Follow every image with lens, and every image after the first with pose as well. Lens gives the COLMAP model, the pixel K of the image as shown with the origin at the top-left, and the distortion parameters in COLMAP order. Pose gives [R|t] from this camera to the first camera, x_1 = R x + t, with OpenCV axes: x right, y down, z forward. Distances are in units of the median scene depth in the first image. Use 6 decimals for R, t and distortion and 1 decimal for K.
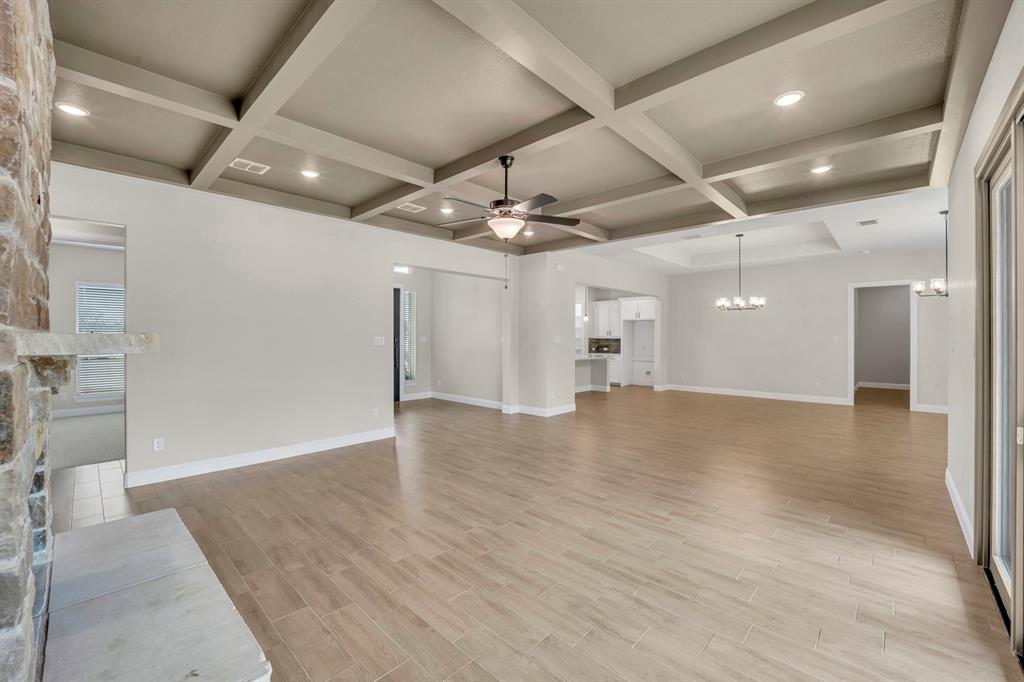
lens RADIAL K [[417.5, 0, 510.9], [0, 417.5, 338.1], [0, 0, 1]] dist [-0.020119, 0.000278]
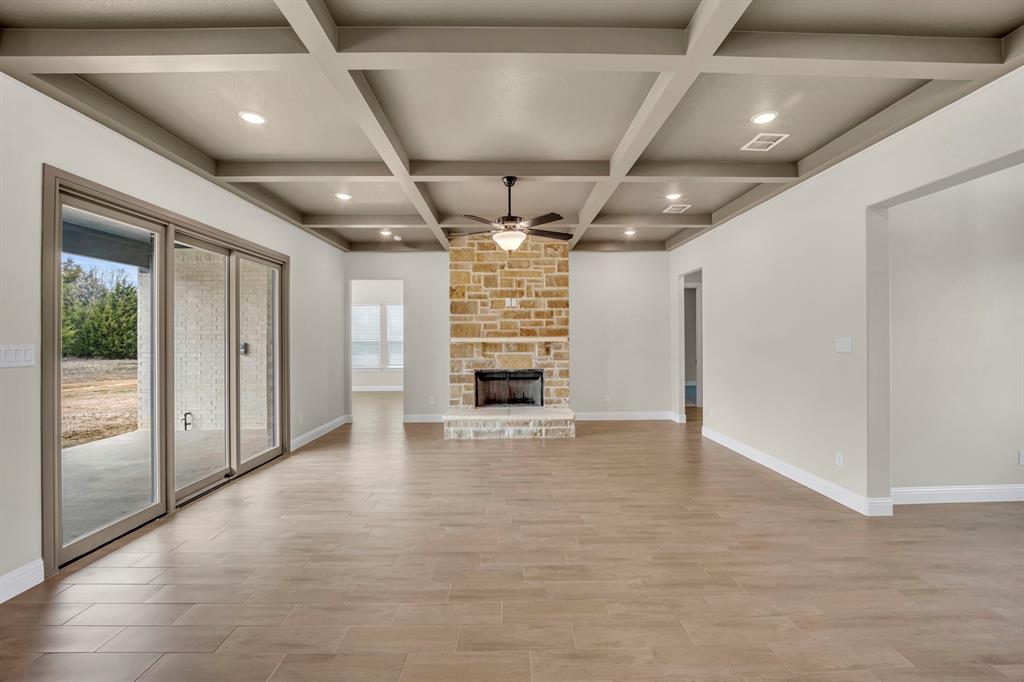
lens RADIAL K [[423.4, 0, 516.3], [0, 423.4, 338.5], [0, 0, 1]] dist [-0.021703, 0.000178]
pose [[-0.713546, 0.002492, -0.700604, 0.766567], [0.000250, 0.999995, 0.003303, -0.008395], [0.700608, 0.002181, -0.713543, 1.817358]]
